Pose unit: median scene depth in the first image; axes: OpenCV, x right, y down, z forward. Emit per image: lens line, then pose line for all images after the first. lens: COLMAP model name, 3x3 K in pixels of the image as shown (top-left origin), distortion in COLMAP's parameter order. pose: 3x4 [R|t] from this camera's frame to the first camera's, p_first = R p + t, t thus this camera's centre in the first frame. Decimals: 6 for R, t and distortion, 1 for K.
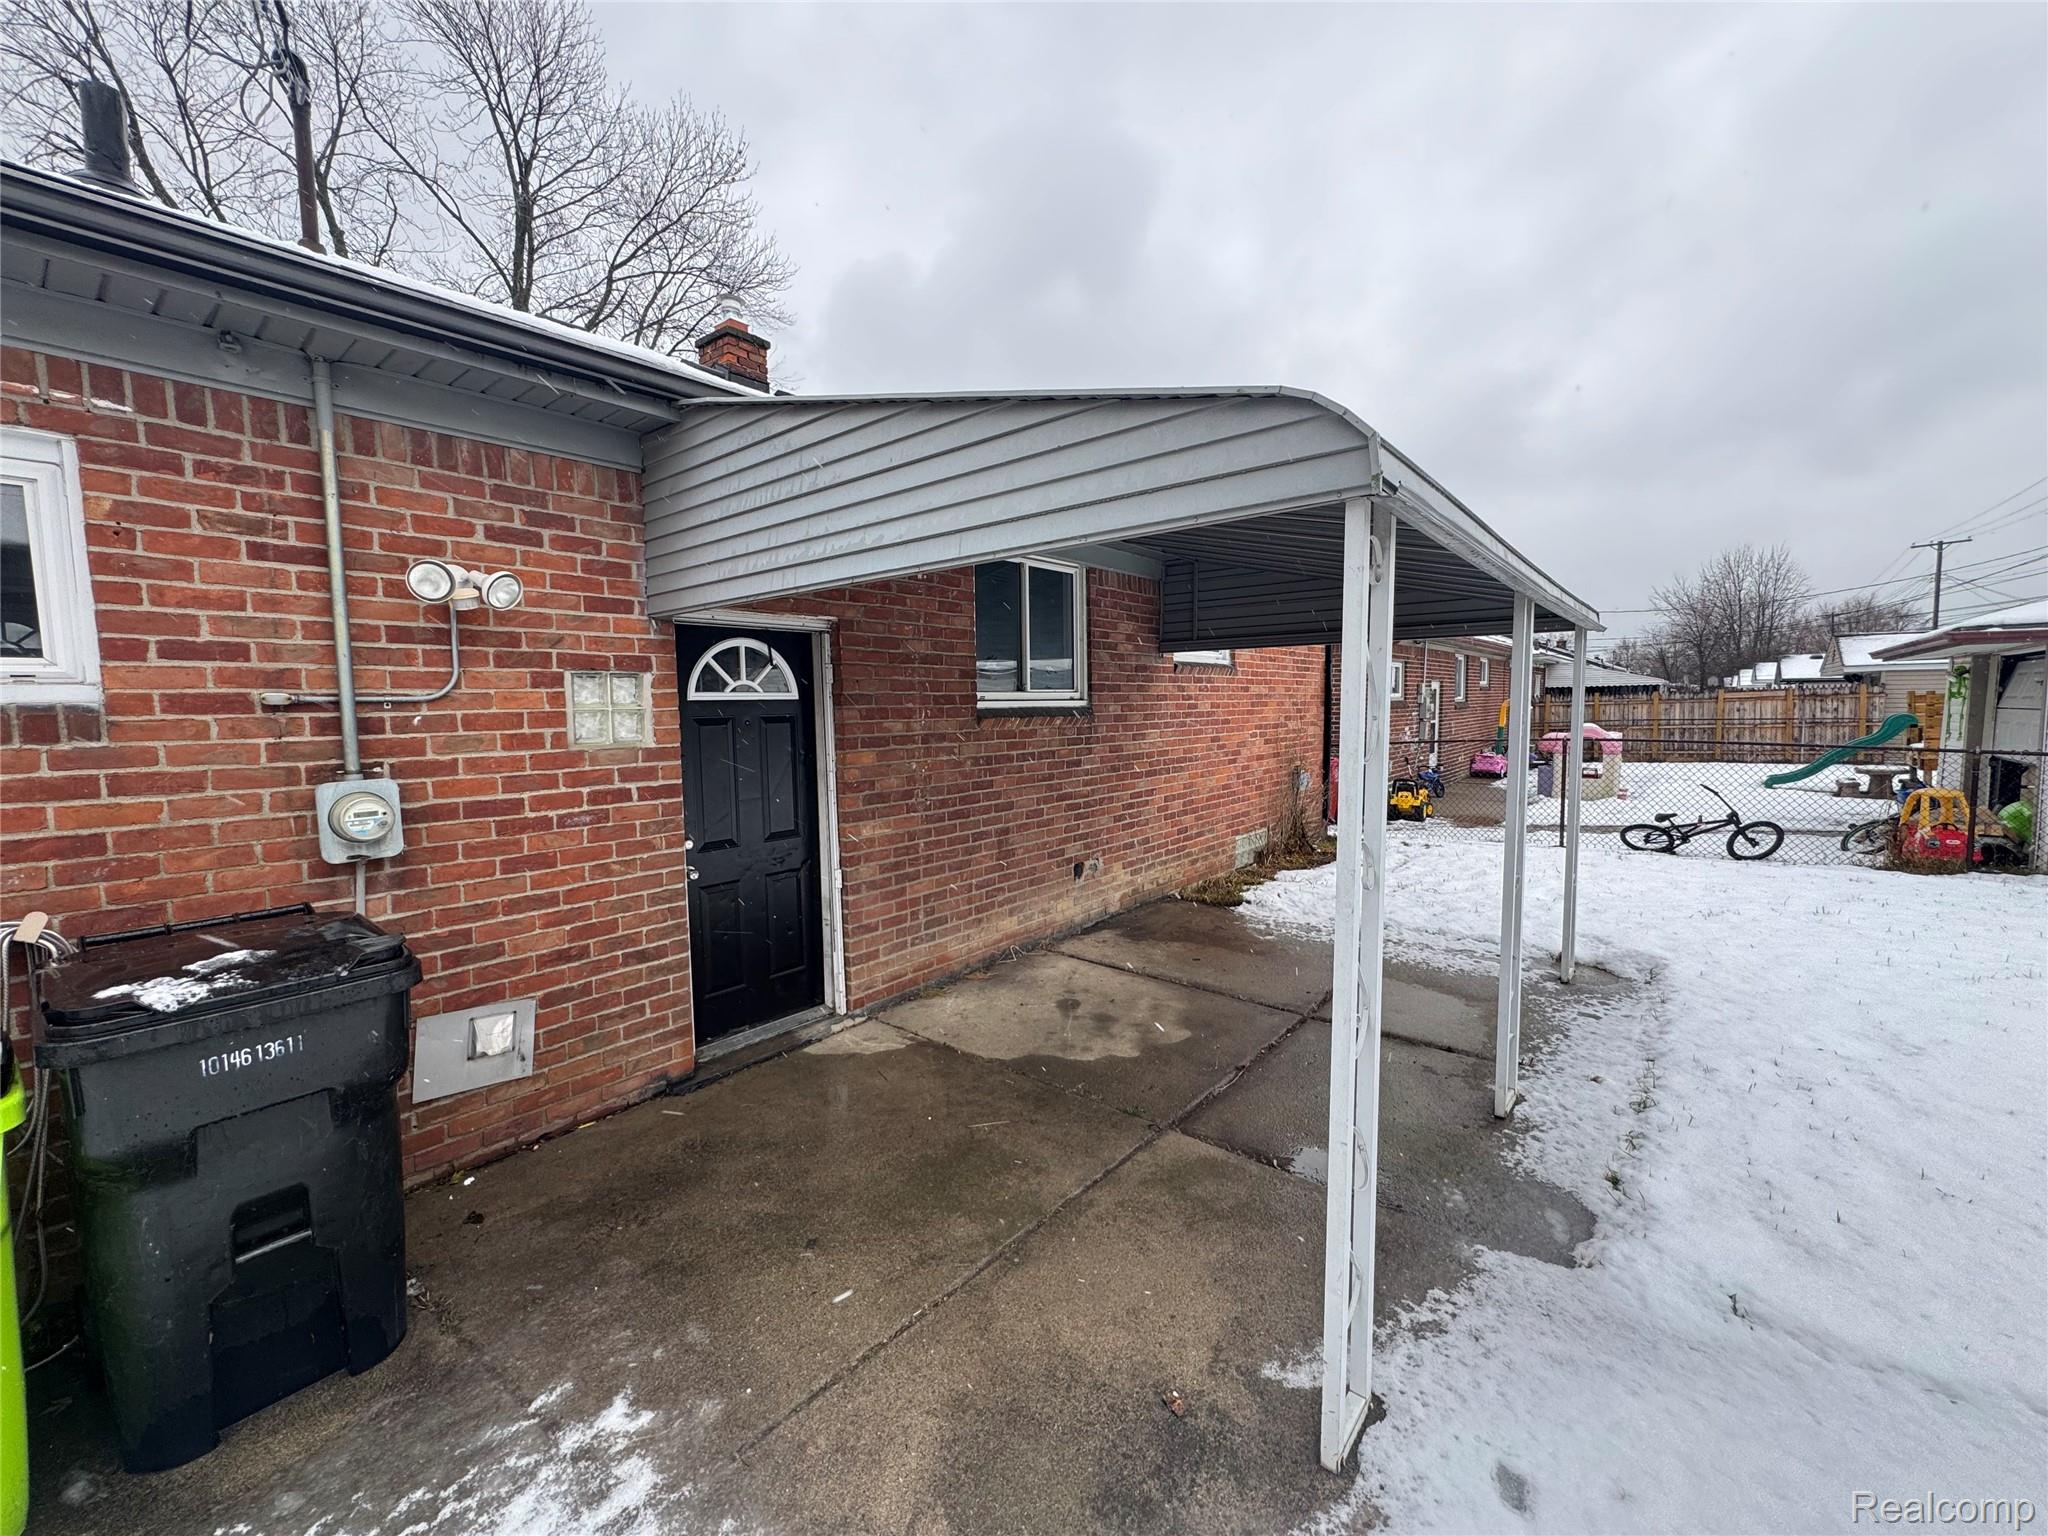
lens RADIAL K [[822.3, 0, 1024.6], [0, 822.3, 766.0], [0, 0, 1]] dist [-0.003553, 0.000774]
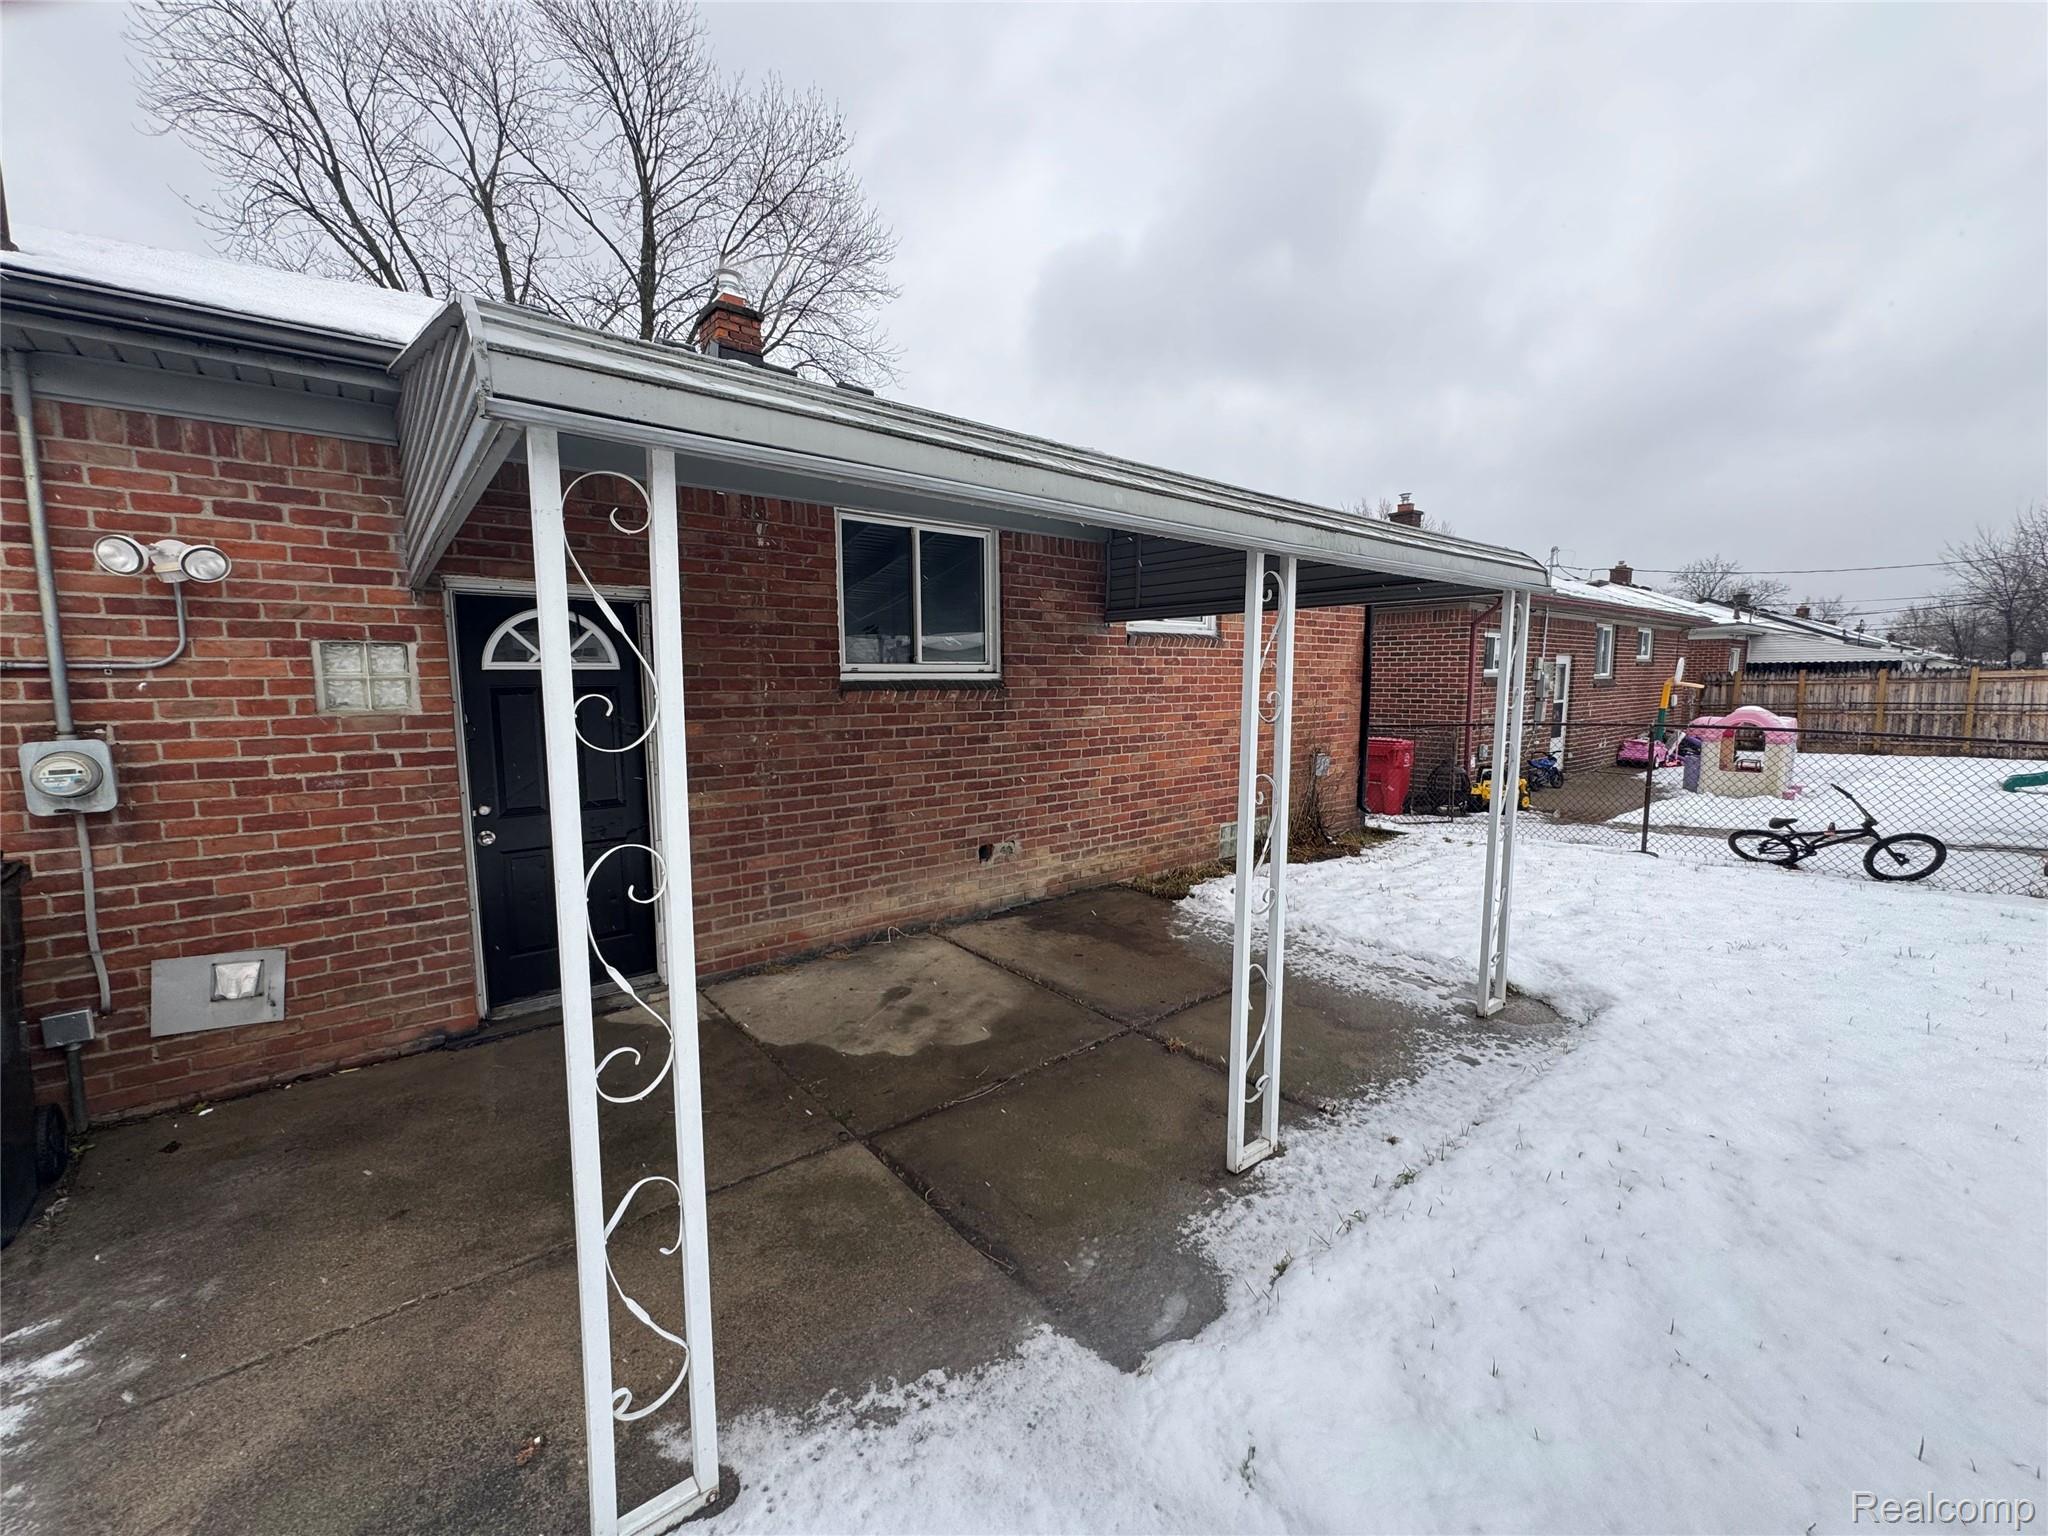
lens RADIAL K [[822.3, 0, 1023.6], [0, 822.3, 764.5], [0, 0, 1]] dist [-0.003553, 0.000774]
pose [[0.980854, 0.030127, -0.192400, 0.346751], [-0.023952, 0.999123, 0.034337, -0.010065], [0.193266, -0.029072, 0.980716, 0.094941]]
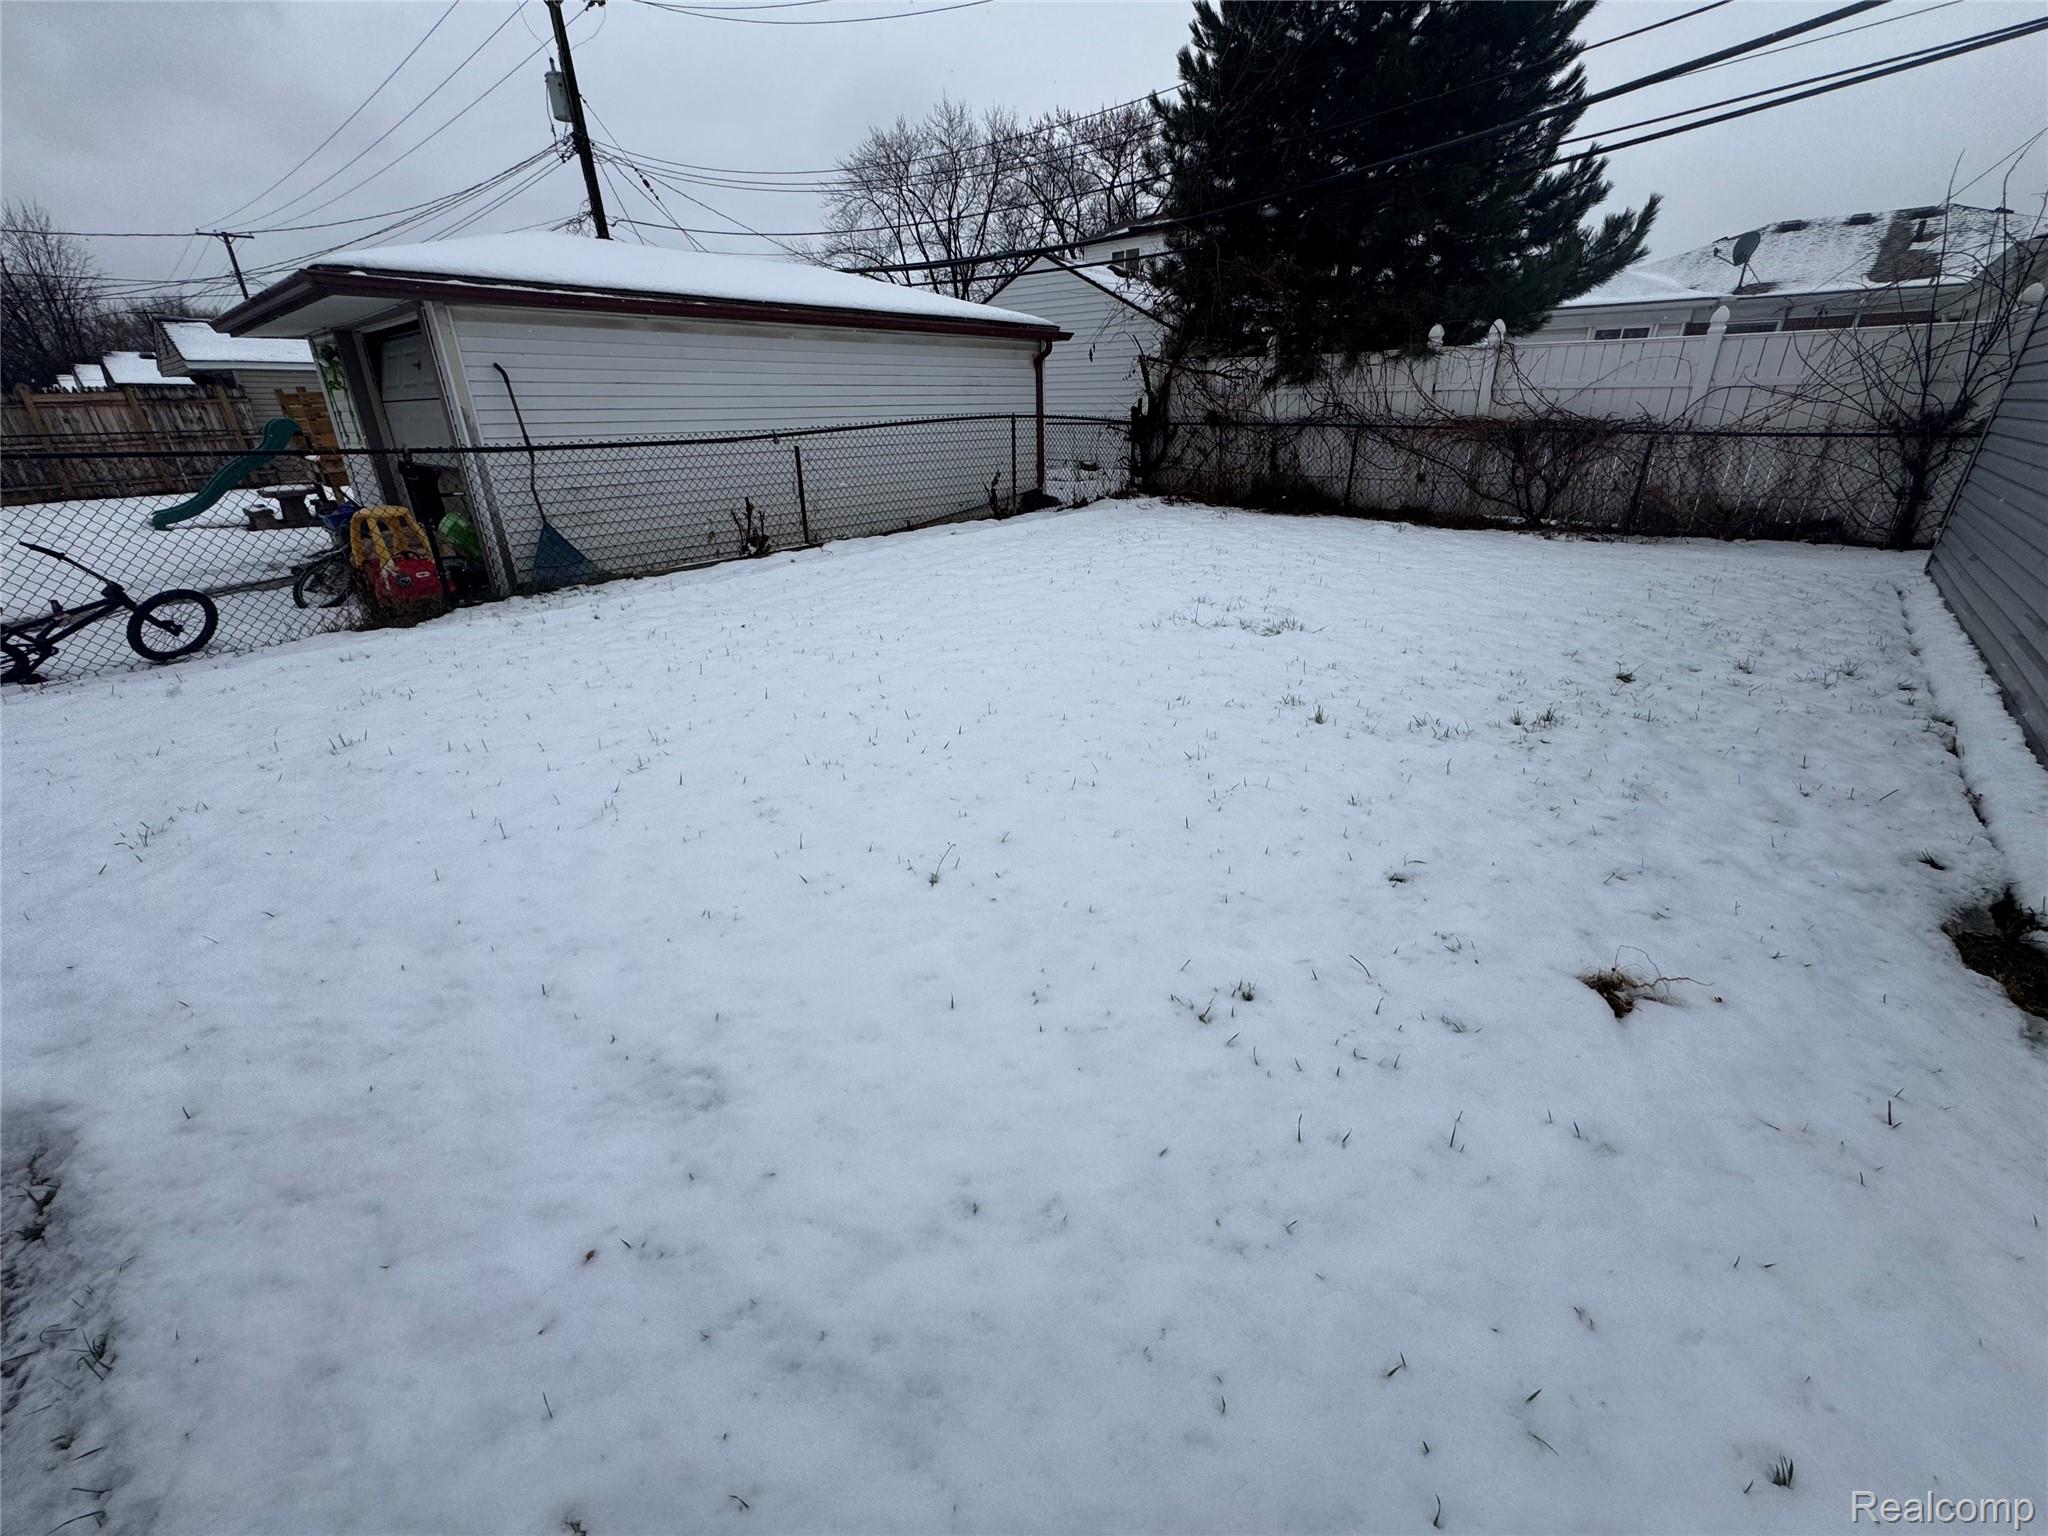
lens RADIAL K [[822.3, 0, 1034.7], [0, 822.3, 767.3], [0, 0, 1]] dist [-0.003553, 0.000774]
pose [[0.035988, -0.391293, 0.919562, 0.526431], [0.083527, 0.918116, 0.387409, 0.008461], [-0.995856, 0.062866, 0.065724, 0.554940]]
